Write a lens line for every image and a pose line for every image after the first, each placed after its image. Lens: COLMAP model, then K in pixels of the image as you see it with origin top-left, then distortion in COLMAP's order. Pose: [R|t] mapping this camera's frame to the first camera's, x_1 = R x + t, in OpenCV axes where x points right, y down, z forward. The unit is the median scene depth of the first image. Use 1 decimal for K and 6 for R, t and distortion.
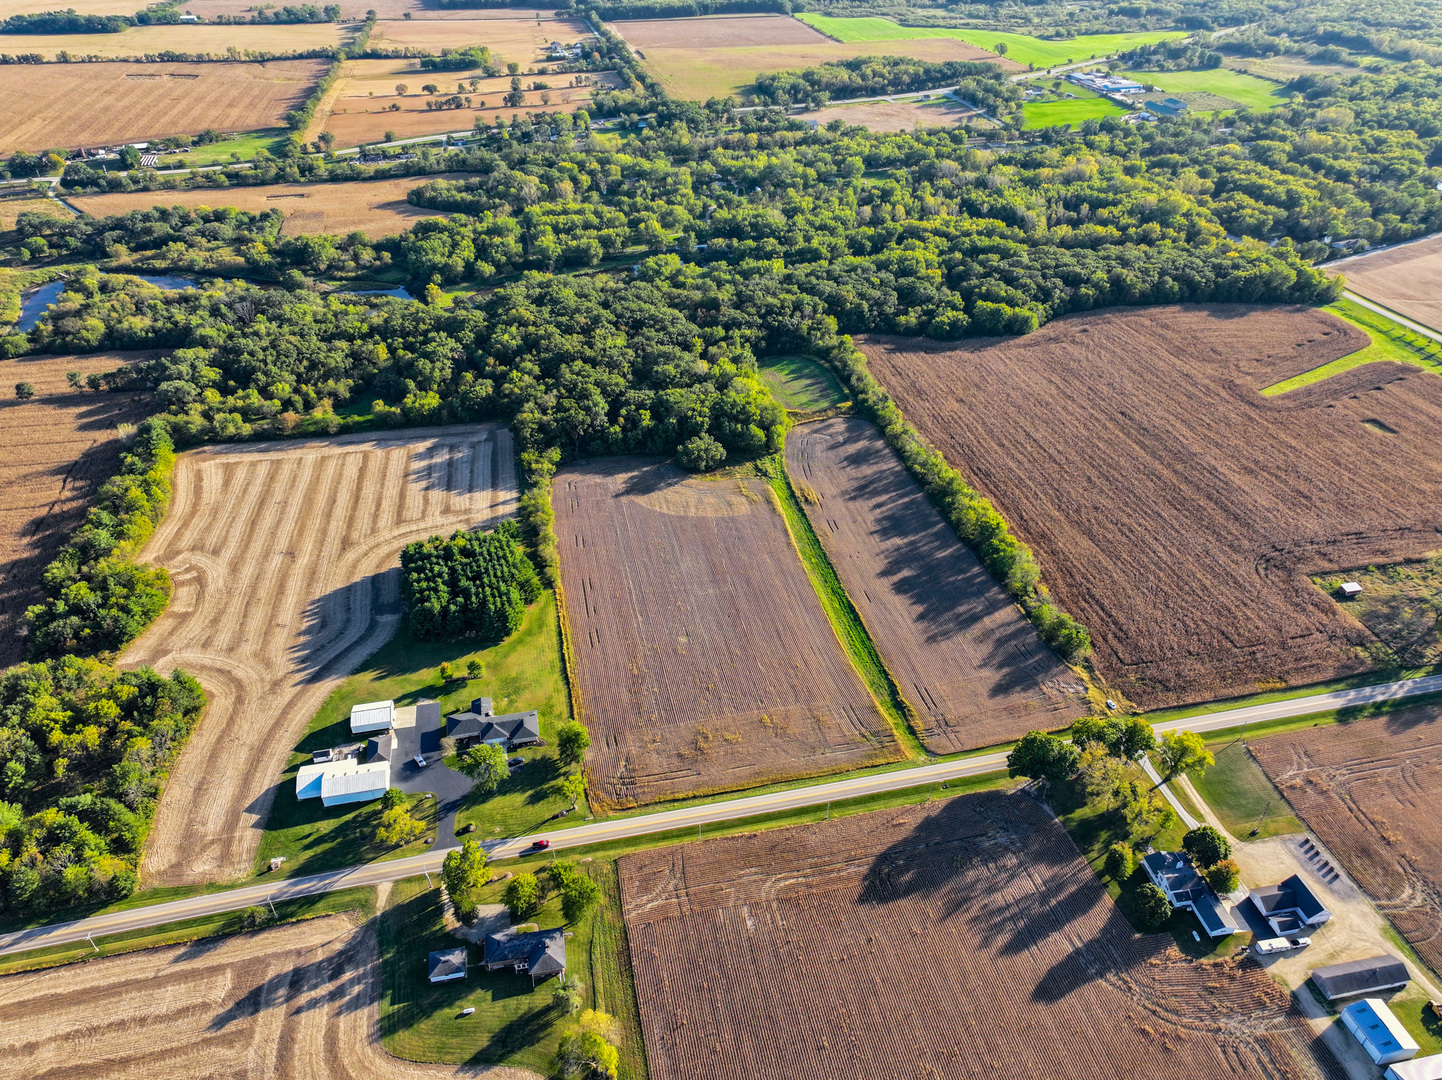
lens RADIAL K [[1007.4, 0, 725.3], [0, 1007.4, 534.6], [0, 0, 1]] dist [-0.000602, 0.013342]
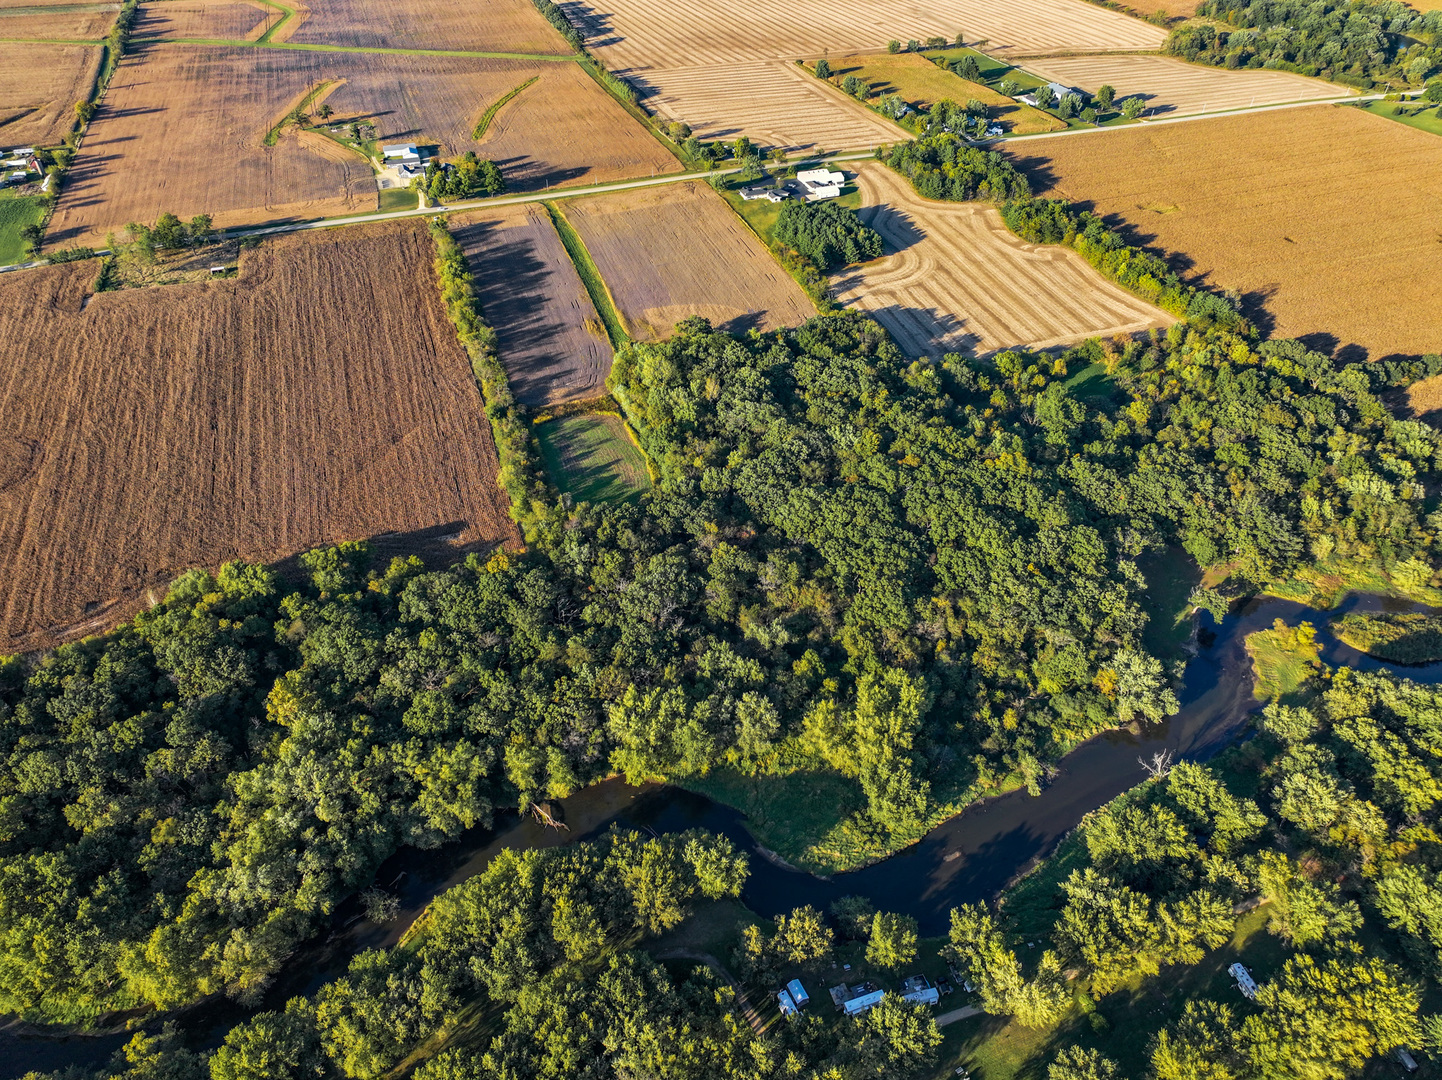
lens RADIAL K [[1007.4, 0, 725.7], [0, 1007.4, 544.9], [0, 0, 1]] dist [-0.000602, 0.013342]
pose [[-0.991862, 0.083377, -0.096217, 0.060853], [-0.068439, 0.288084, 0.955156, -0.994953], [0.107356, 0.953968, -0.280034, 1.473158]]
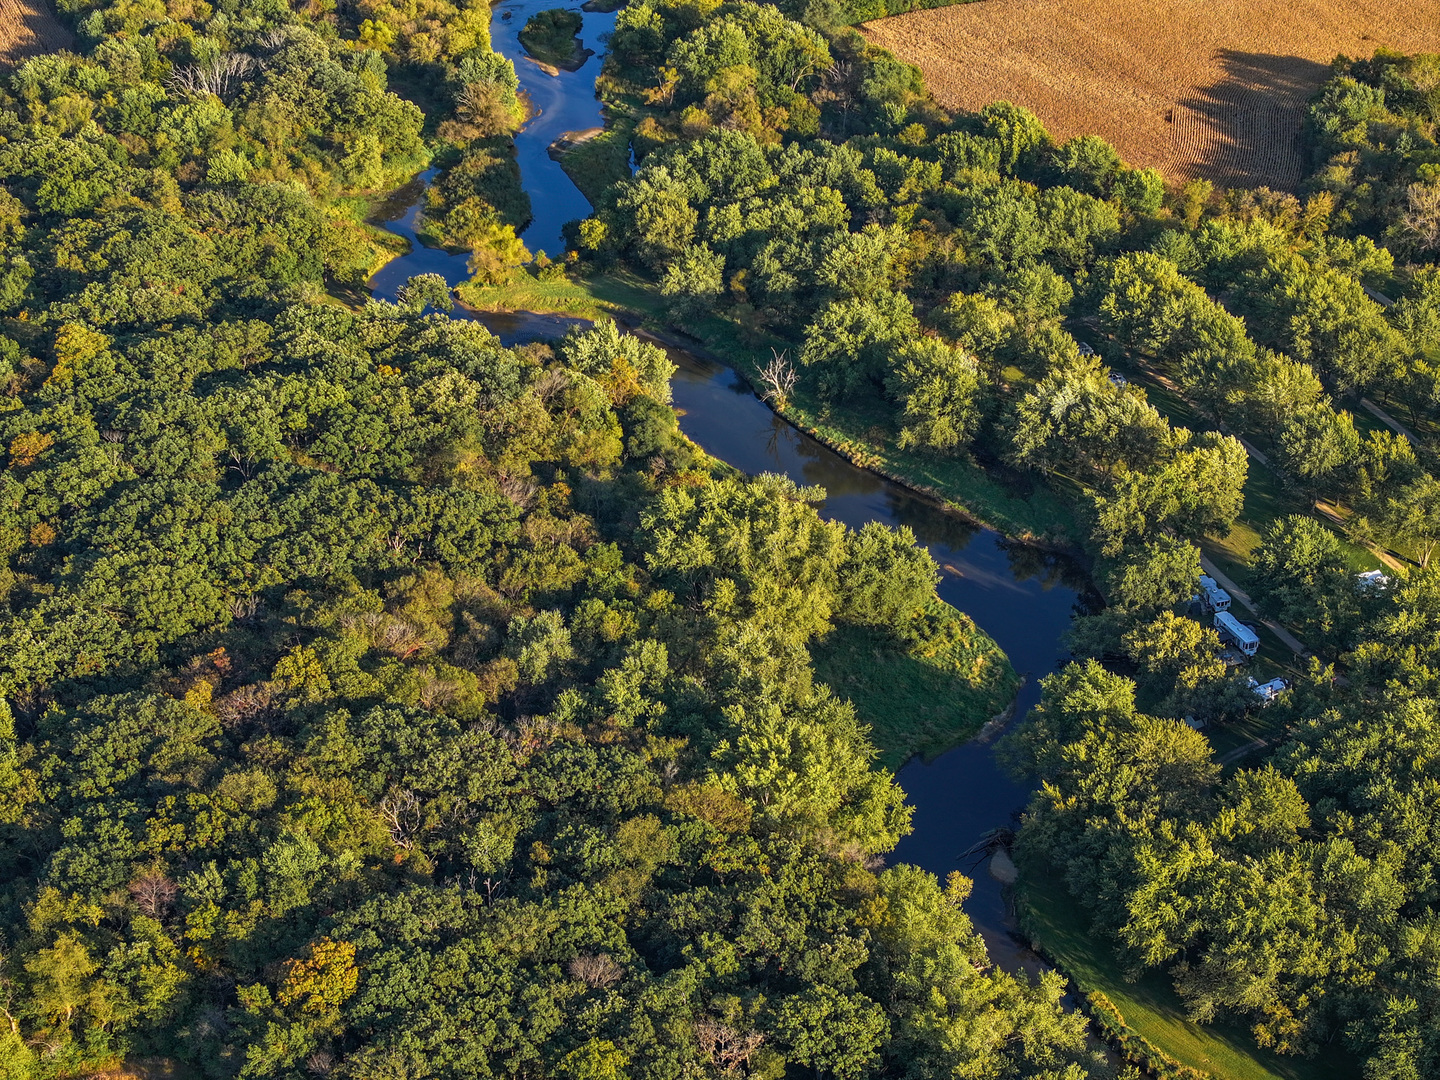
lens RADIAL K [[2899.4, 0, 720.6], [0, 2899.4, 540.4], [0, 0, 1]] dist [-0.139377, 0.000000]
pose [[0.161685, 0.477533, -0.863609, 0.764160], [-0.538966, 0.775809, 0.328079, -0.693702], [0.826664, 0.412410, 0.382811, 1.024968]]
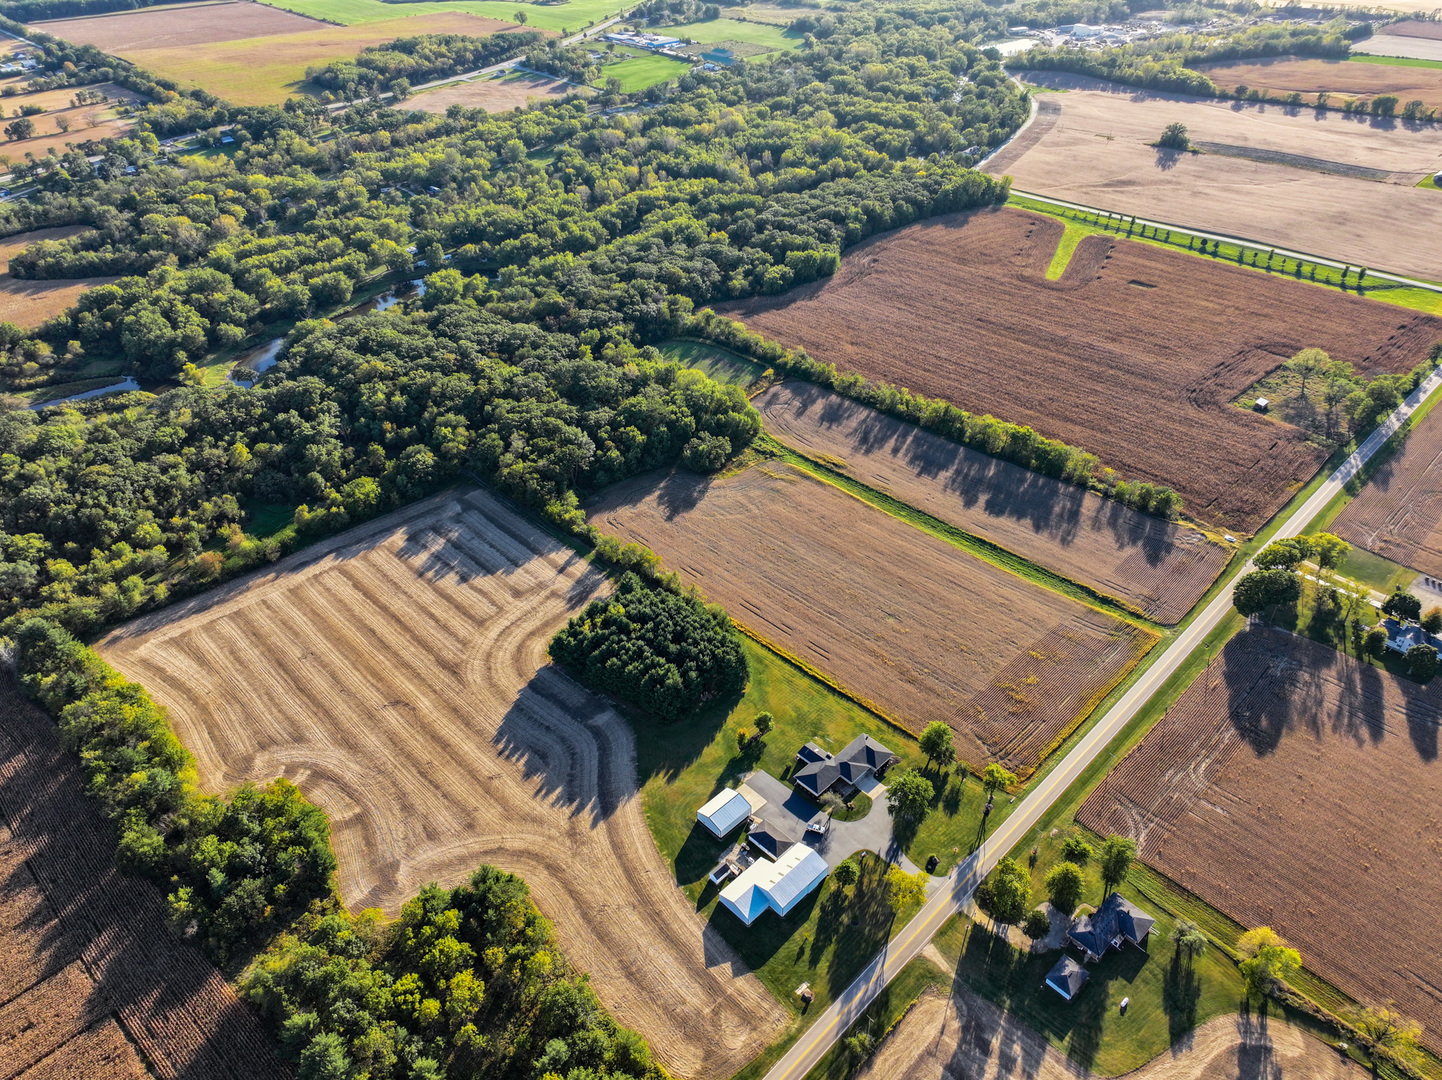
lens RADIAL K [[1007.4, 0, 727.0], [0, 1007.4, 541.5], [0, 0, 1]] dist [-0.000602, 0.013342]
pose [[0.843459, -0.314432, 0.435556, -0.445350], [0.301873, 0.948103, 0.099864, -0.089145], [-0.444352, 0.047252, 0.894605, 0.134899]]
